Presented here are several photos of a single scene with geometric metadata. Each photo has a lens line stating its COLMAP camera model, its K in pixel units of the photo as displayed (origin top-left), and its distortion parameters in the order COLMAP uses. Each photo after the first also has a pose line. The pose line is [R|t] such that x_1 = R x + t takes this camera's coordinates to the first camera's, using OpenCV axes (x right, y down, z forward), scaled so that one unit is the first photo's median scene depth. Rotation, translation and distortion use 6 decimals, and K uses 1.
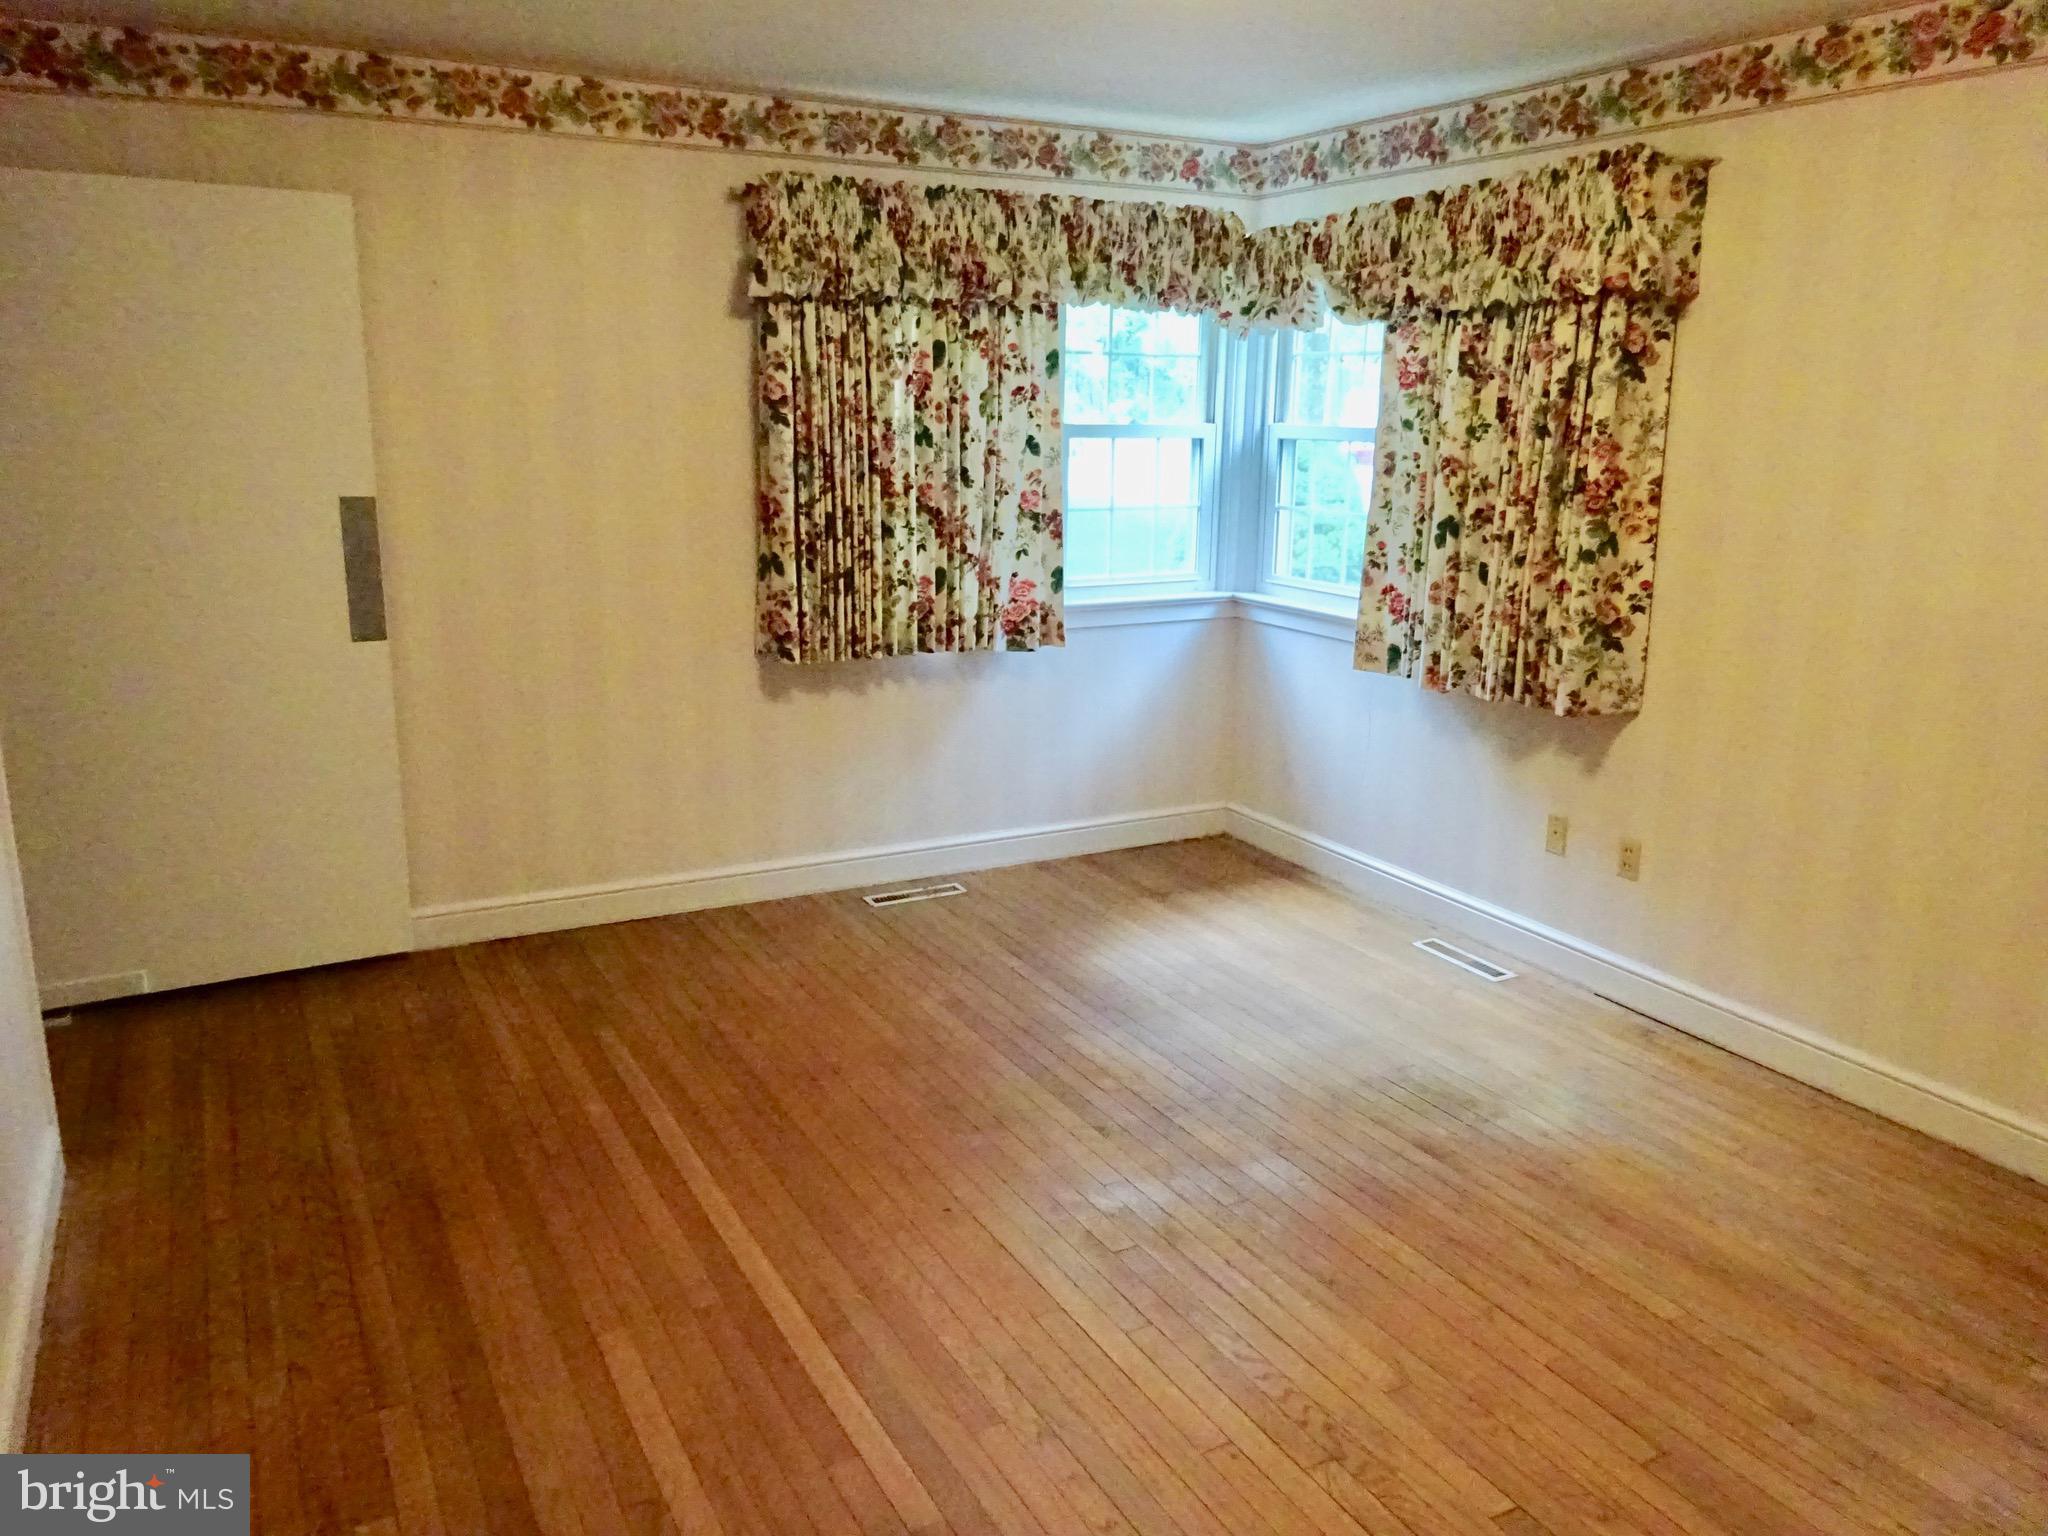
lens RADIAL K [[1513.2, 0, 1021.4], [0, 1513.2, 777.6], [0, 0, 1]] dist [0.000070, -0.000157]
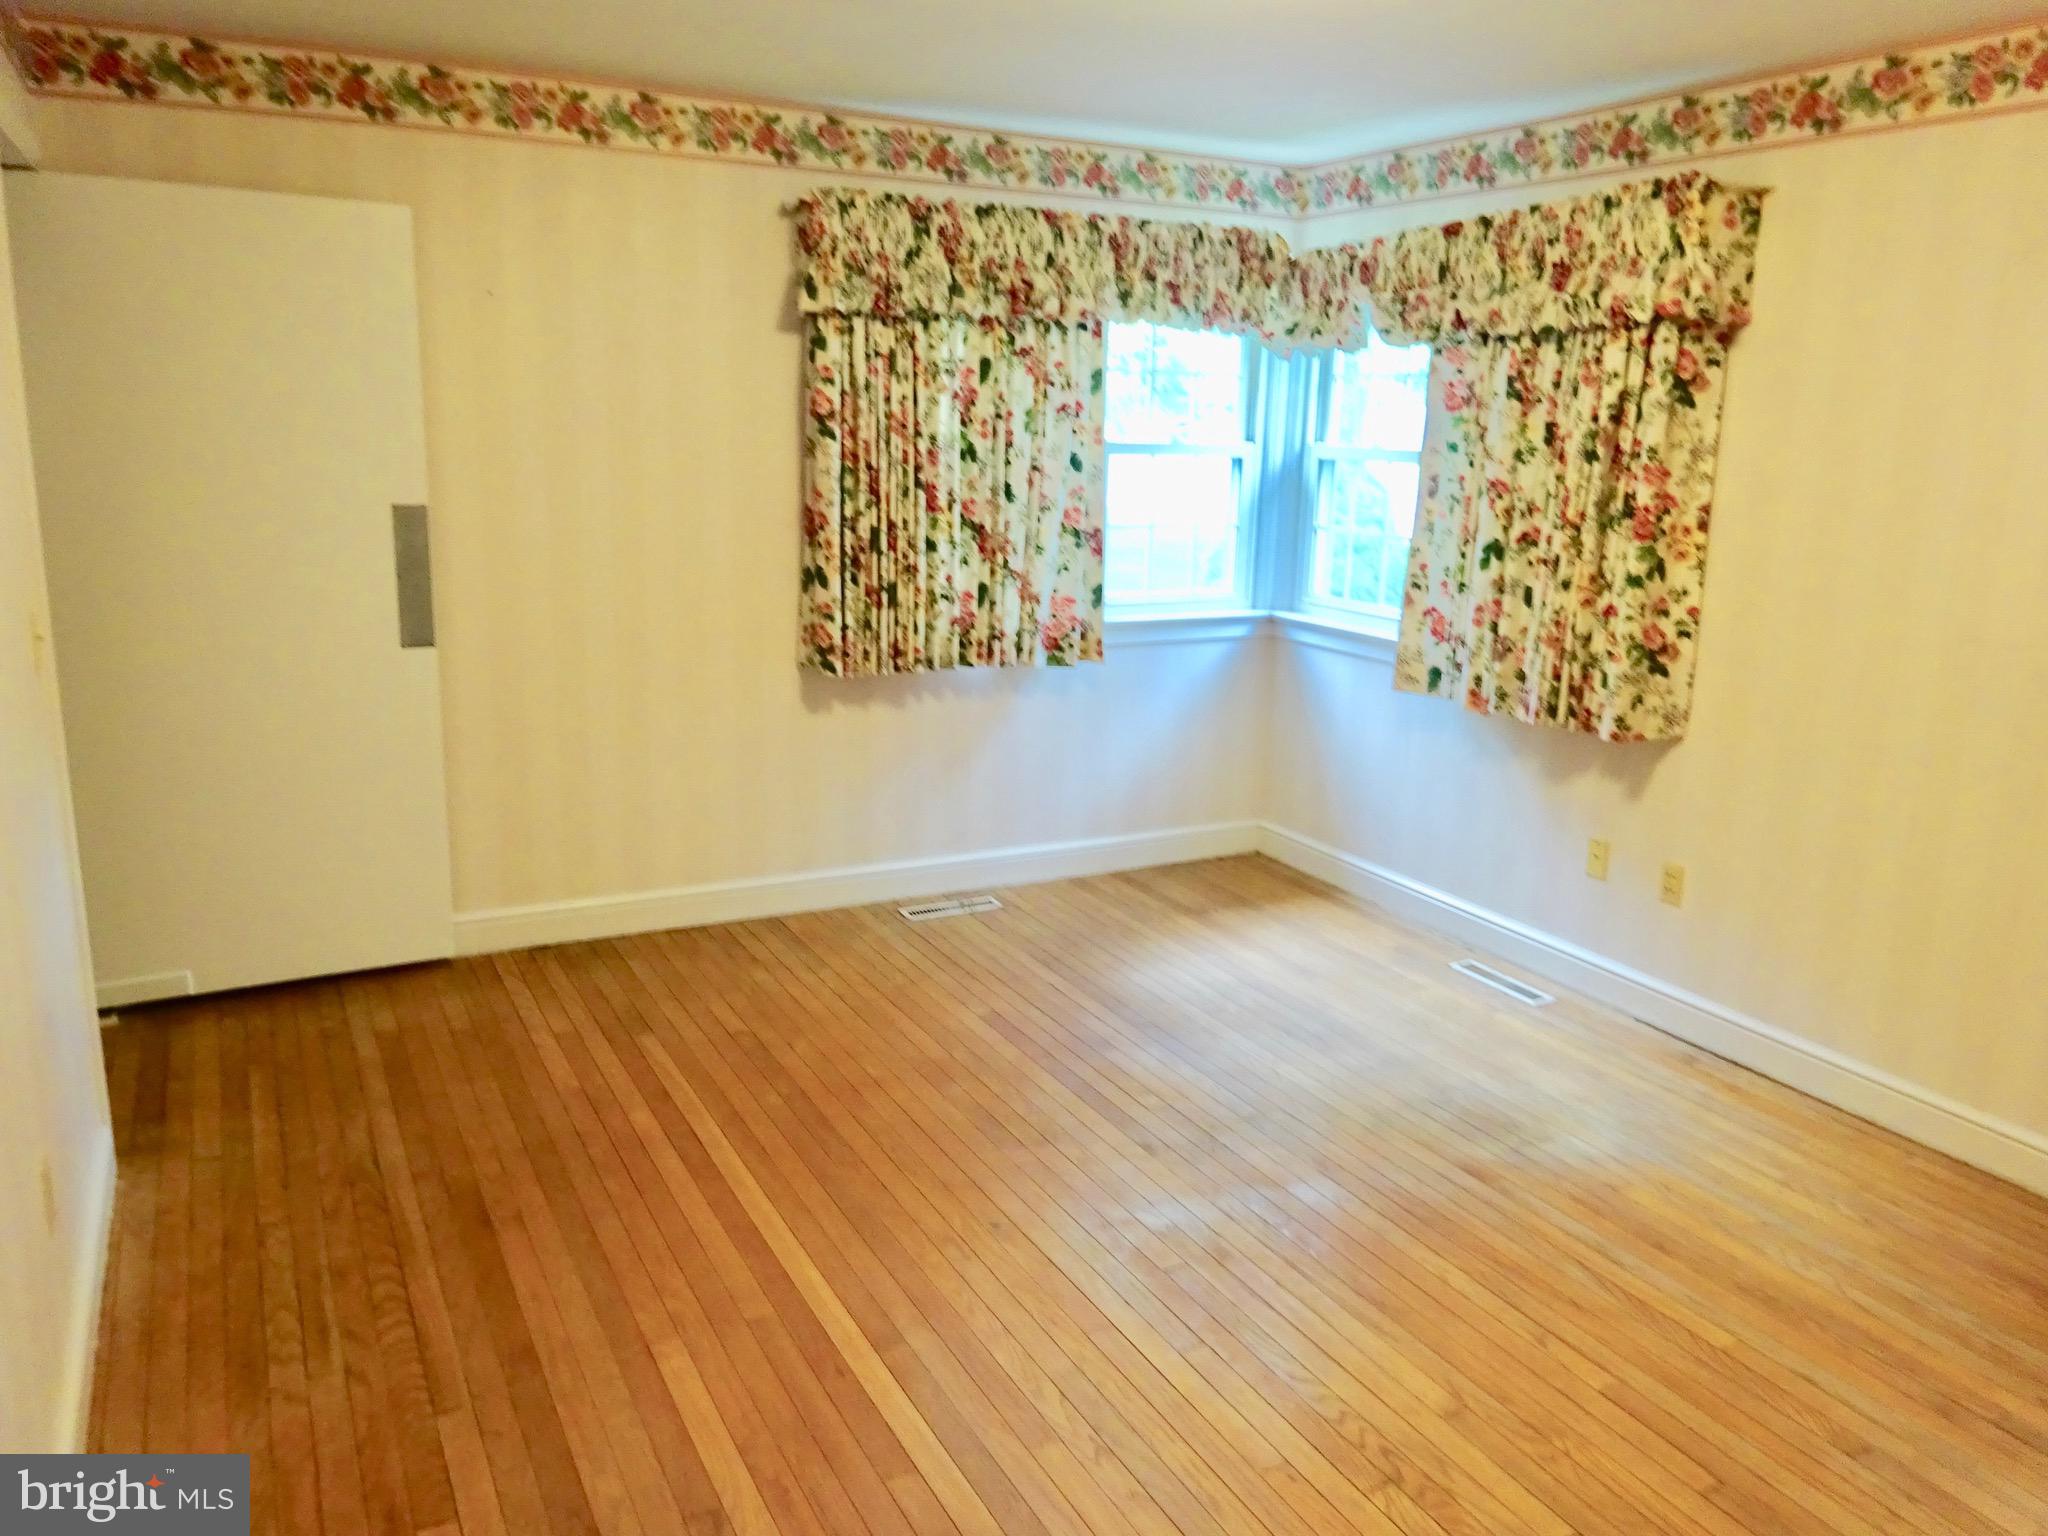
lens RADIAL K [[1513.2, 0, 1021.4], [0, 1513.2, 777.6], [0, 0, 1]] dist [0.000070, -0.000157]
pose [[0.999862, 0.015387, -0.006262, -0.022042], [-0.015443, 0.999841, -0.008968, -0.001085], [0.006123, 0.009064, 0.999940, -0.002398]]
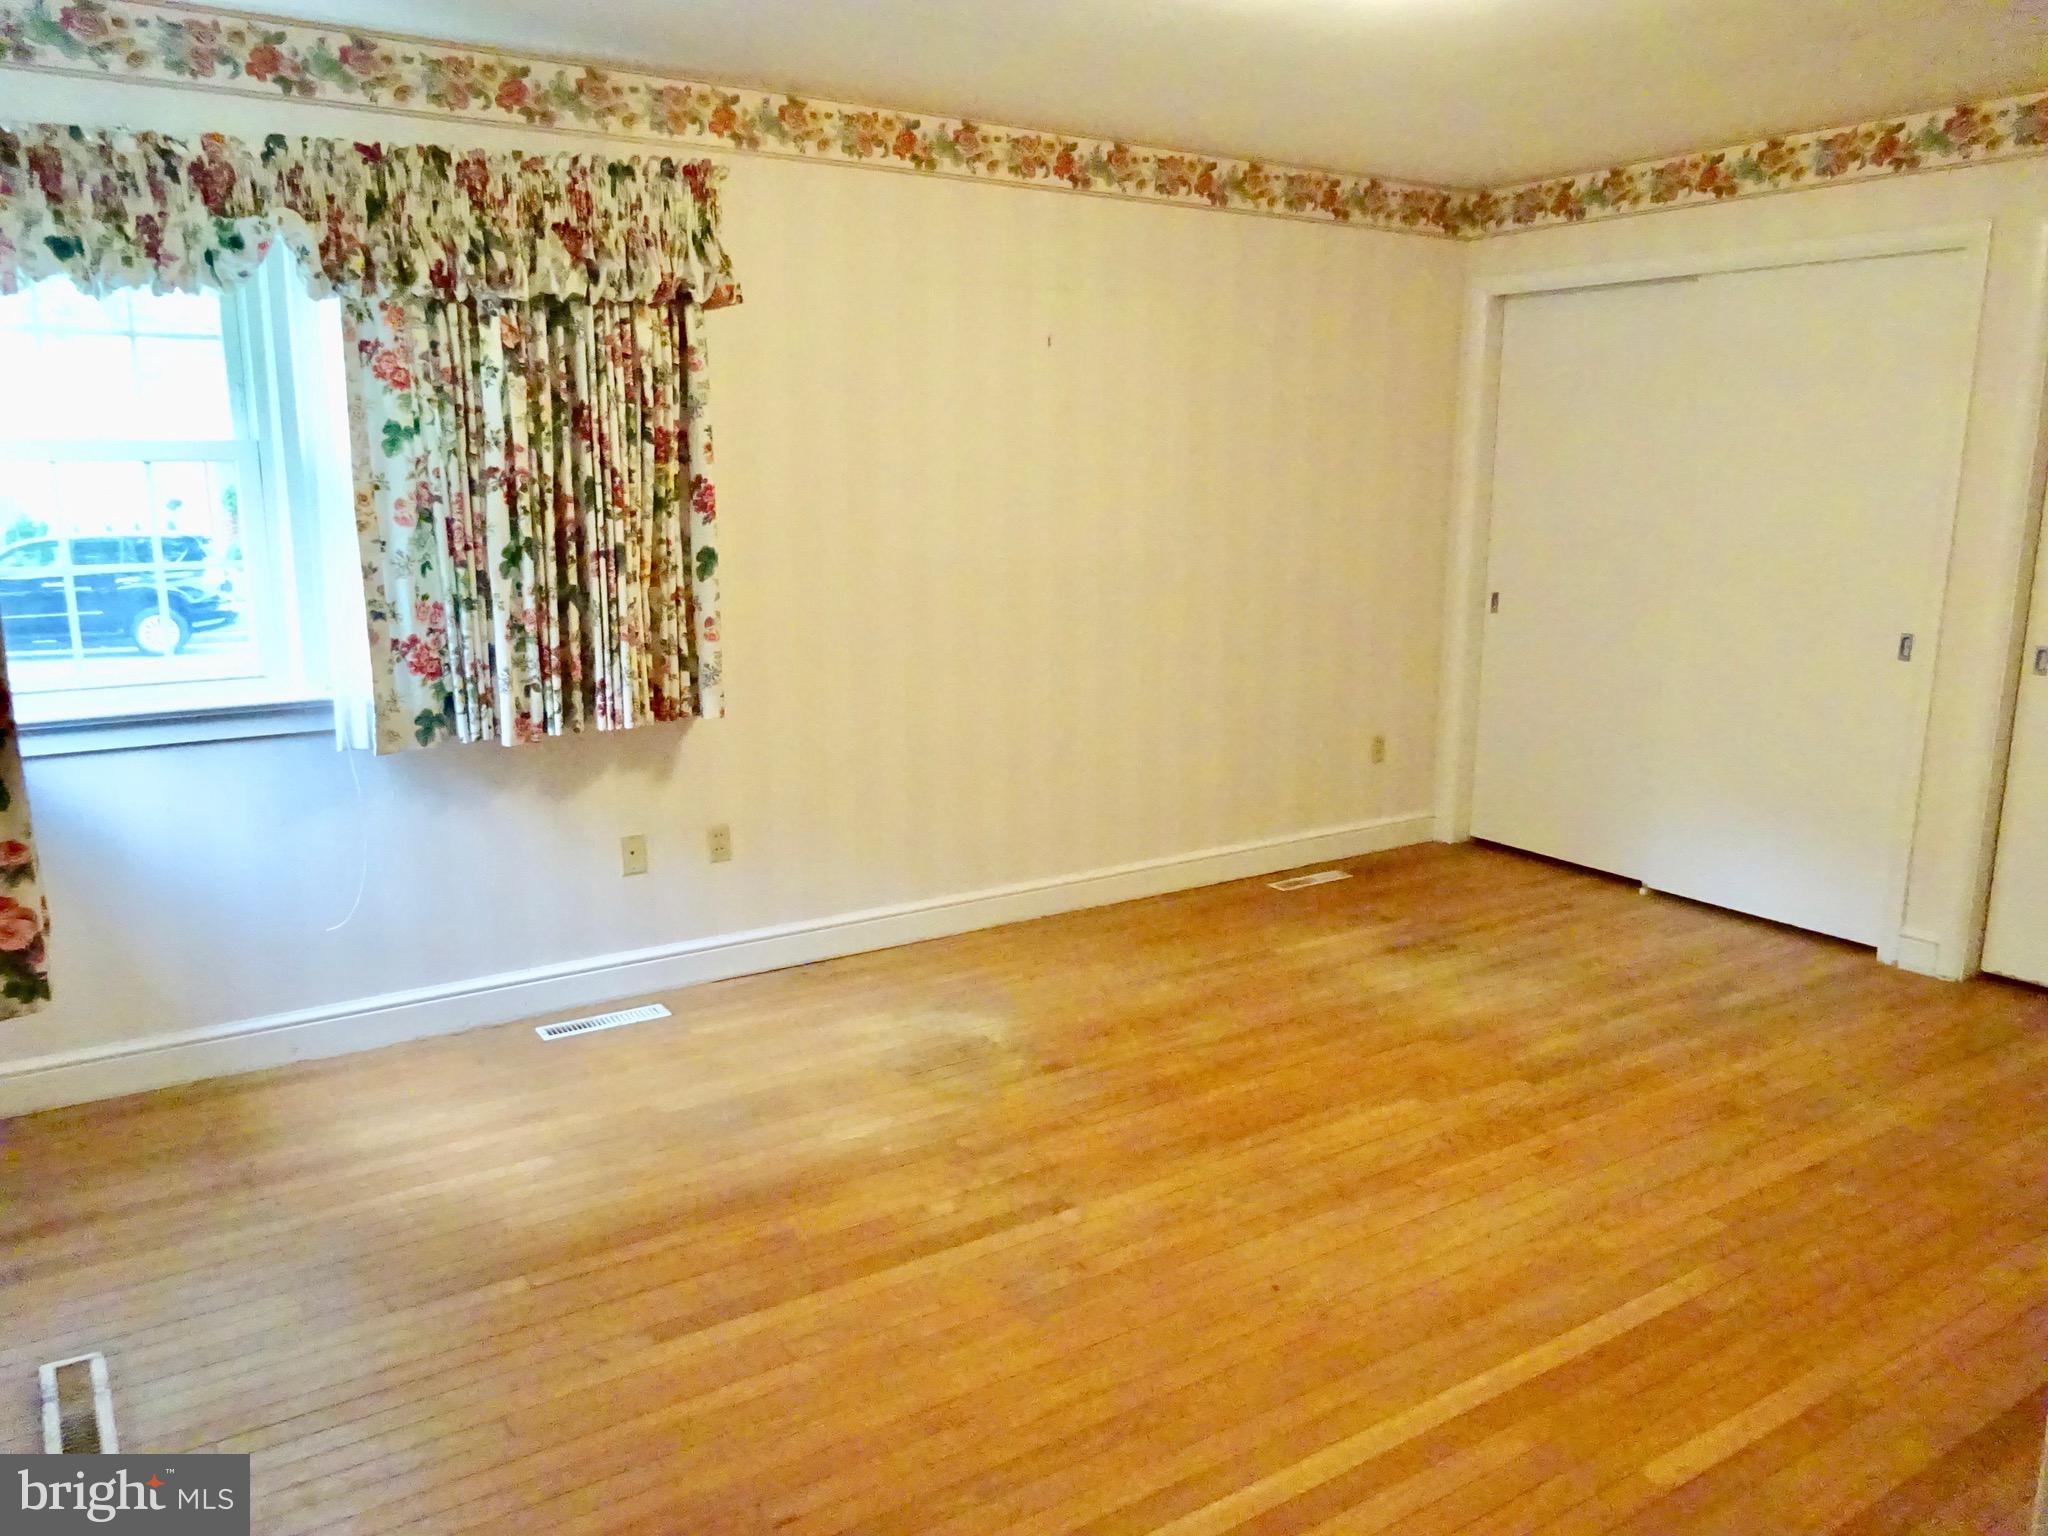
lens RADIAL K [[1513.2, 0, 1021.4], [0, 1513.2, 777.6], [0, 0, 1]] dist [0.000070, -0.000157]
pose [[-0.087099, -0.219780, 0.971653, -0.621670], [0.238979, 0.942270, 0.234556, -0.183615], [-0.967111, 0.252634, -0.029548, 0.806520]]
